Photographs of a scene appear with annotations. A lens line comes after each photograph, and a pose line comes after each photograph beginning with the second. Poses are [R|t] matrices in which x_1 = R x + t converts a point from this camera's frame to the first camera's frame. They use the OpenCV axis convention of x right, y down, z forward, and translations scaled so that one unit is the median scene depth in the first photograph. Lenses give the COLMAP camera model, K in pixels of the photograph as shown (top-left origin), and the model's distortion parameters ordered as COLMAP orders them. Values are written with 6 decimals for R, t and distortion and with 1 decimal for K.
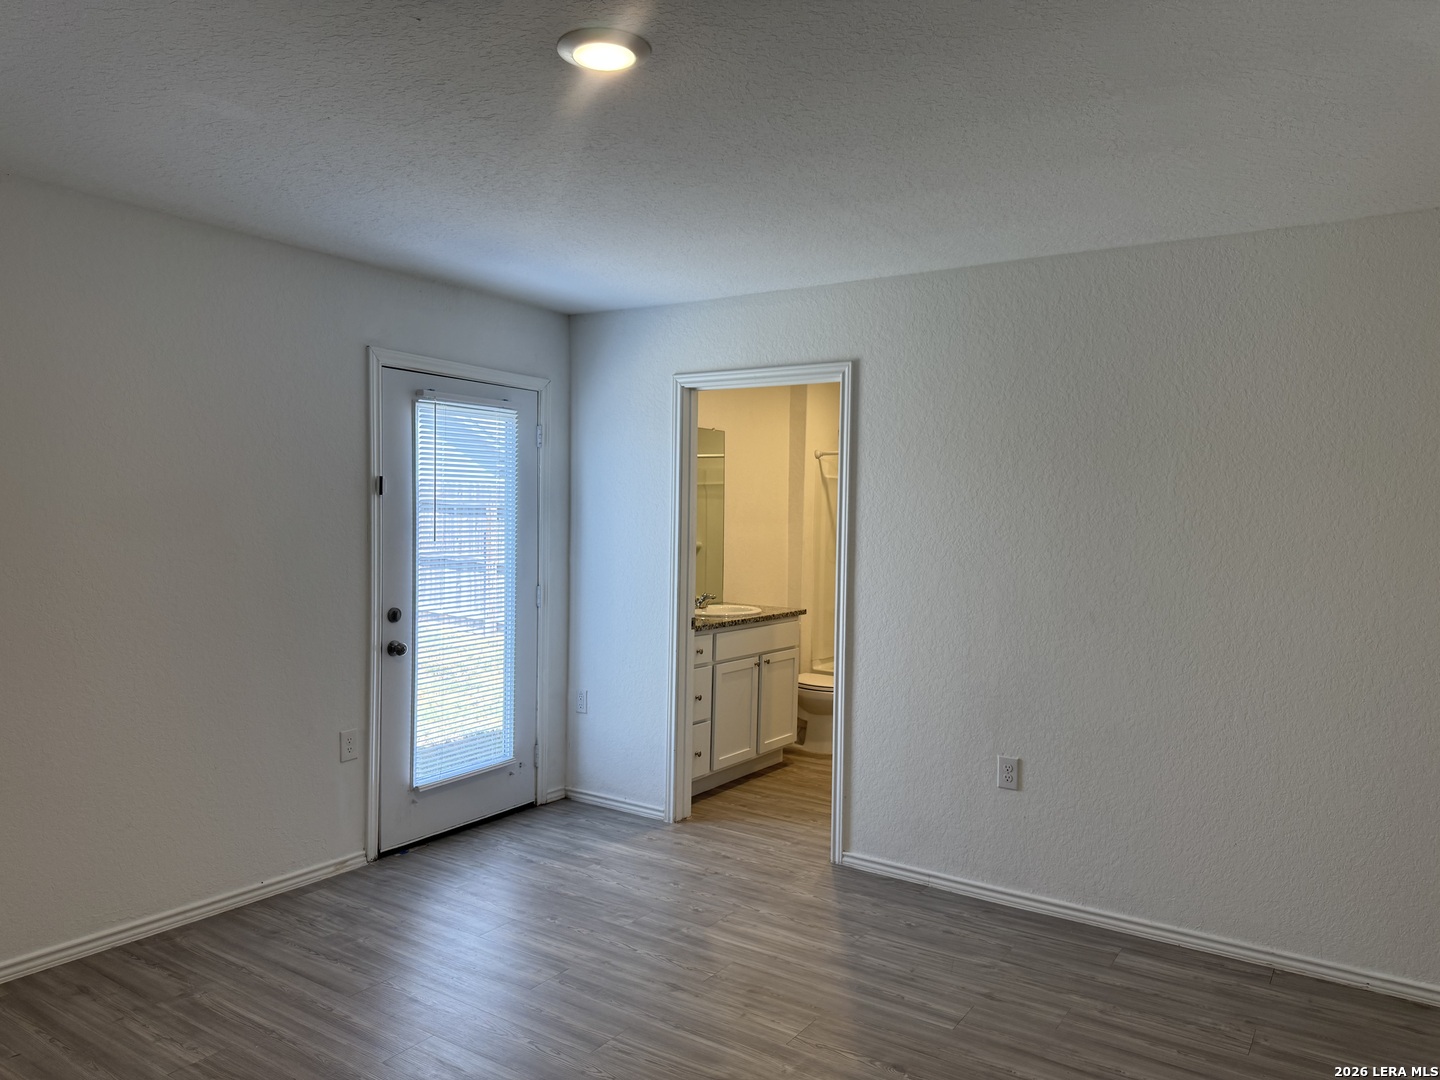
lens RADIAL K [[1010.6, 0, 723.9], [0, 1010.6, 534.3], [0, 0, 1]] dist [0.091320, -0.109637]
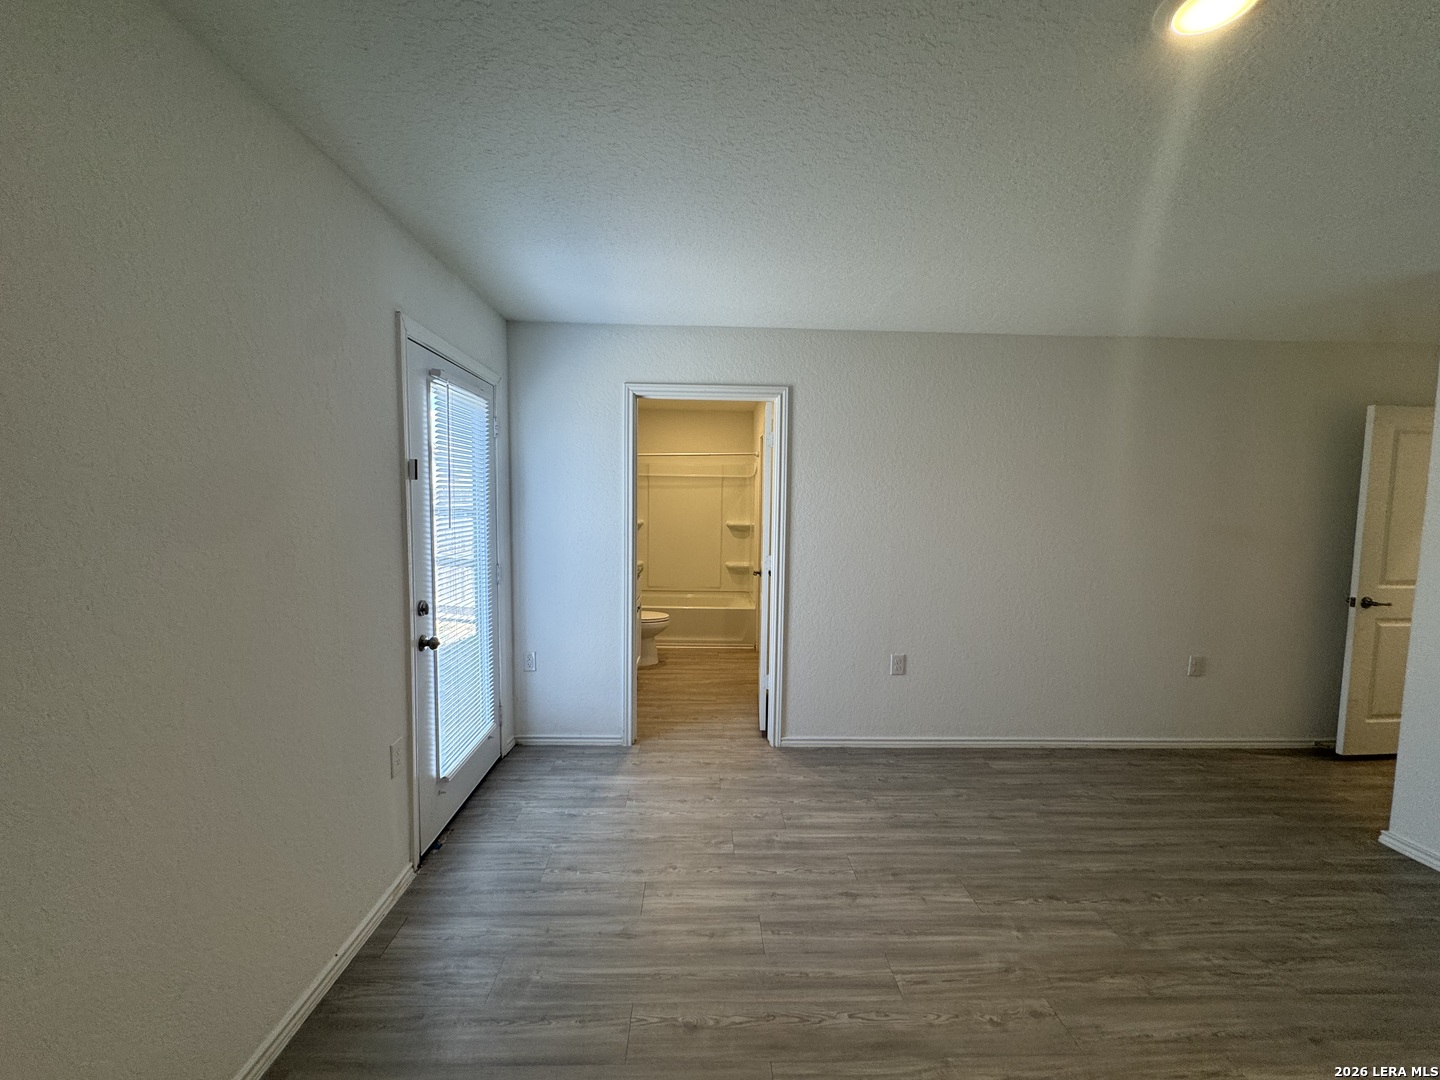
lens RADIAL K [[572.5, 0, 720.0], [0, 572.5, 540.0], [0, 0, 1]] dist [0.010615, 0.000253]
pose [[0.816326, -0.045654, 0.575784, -0.412645], [0.015065, 0.998215, 0.057790, -0.010448], [-0.577395, -0.038501, 0.815557, 0.424839]]
